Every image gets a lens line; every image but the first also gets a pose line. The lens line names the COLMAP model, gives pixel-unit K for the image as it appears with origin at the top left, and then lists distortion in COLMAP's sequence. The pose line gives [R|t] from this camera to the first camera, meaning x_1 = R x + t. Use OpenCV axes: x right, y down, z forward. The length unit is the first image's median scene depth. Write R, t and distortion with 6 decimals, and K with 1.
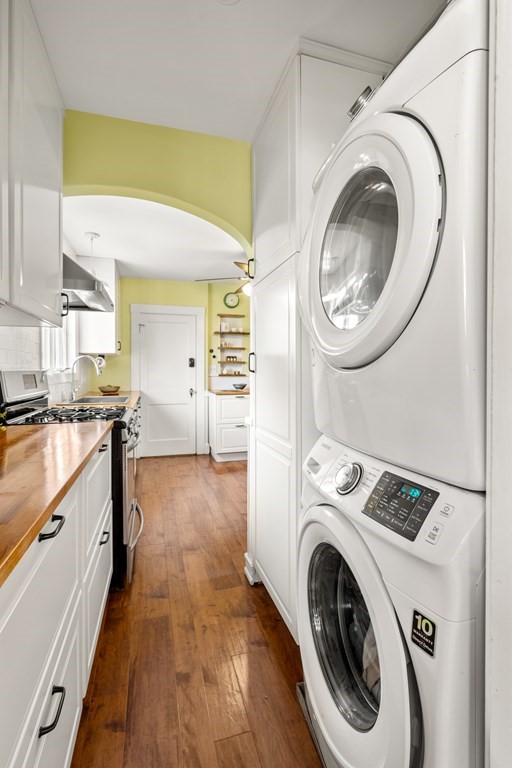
lens RADIAL K [[351.4, 0, 260.7], [0, 351.4, 376.9], [0, 0, 1]] dist [-0.006487, 0.003785]
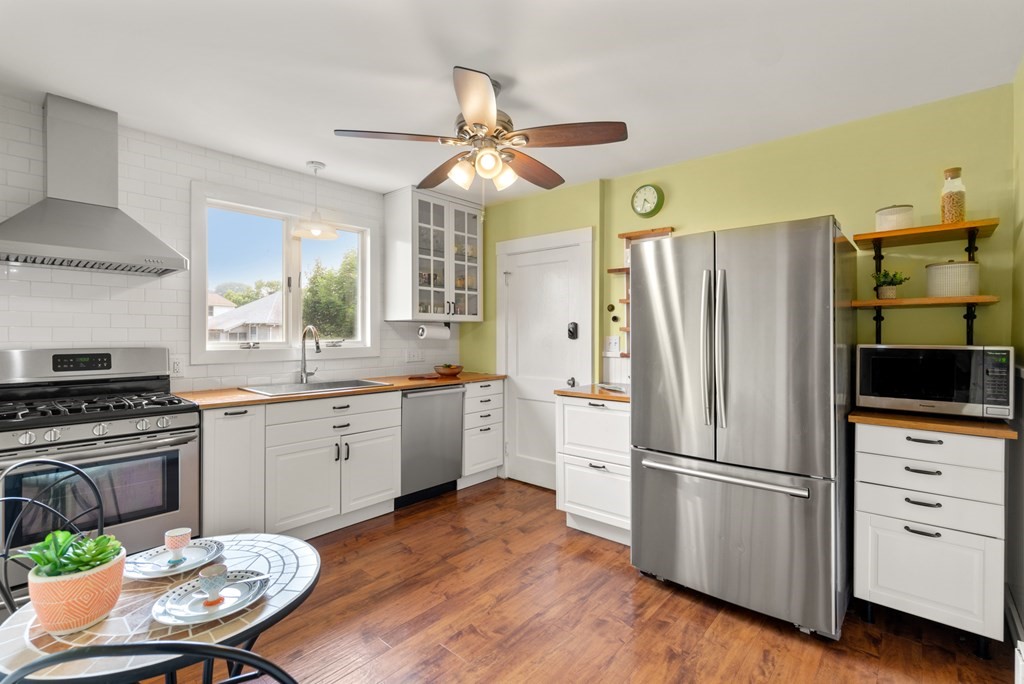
lens RADIAL K [[468.6, 0, 520.8], [0, 468.6, 339.2], [0, 0, 1]] dist [-0.006487, 0.003785]
pose [[0.534897, 0.012834, -0.844820, 0.377528], [-0.017359, 0.999841, 0.004198, -0.028629], [0.844739, 0.012419, 0.535035, 0.526050]]
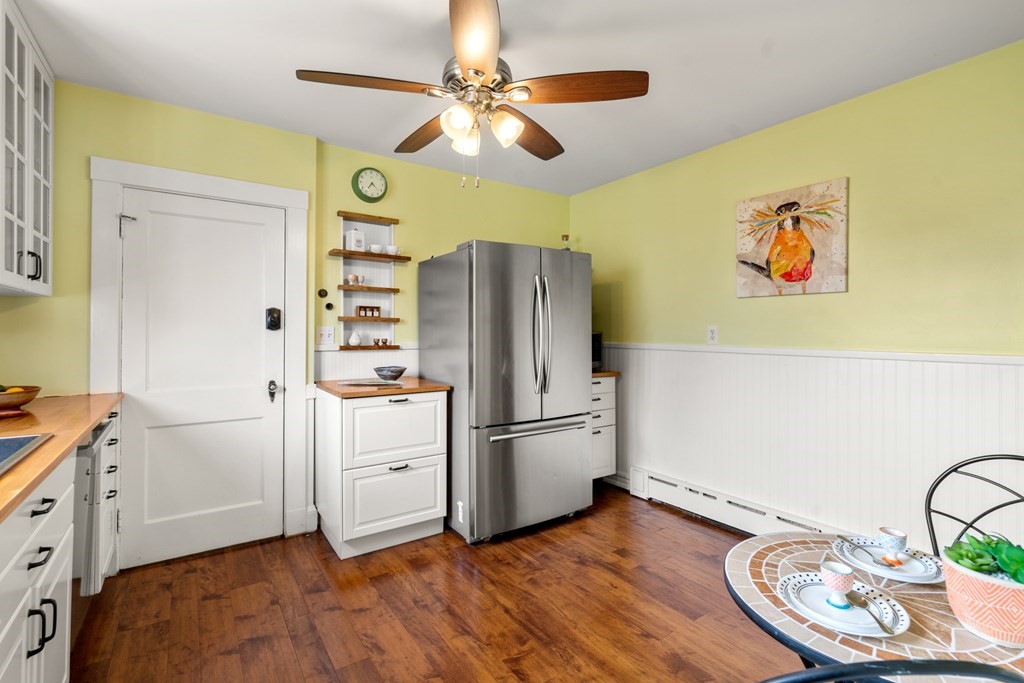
lens RADIAL K [[468.6, 0, 520.1], [0, 468.6, 331.5], [0, 0, 1]] dist [-0.006487, 0.003785]
pose [[0.951668, 0.003772, 0.307106, -0.085840], [0.001708, 0.999844, -0.017576, -0.015298], [-0.307125, 0.017251, 0.951513, 0.371460]]
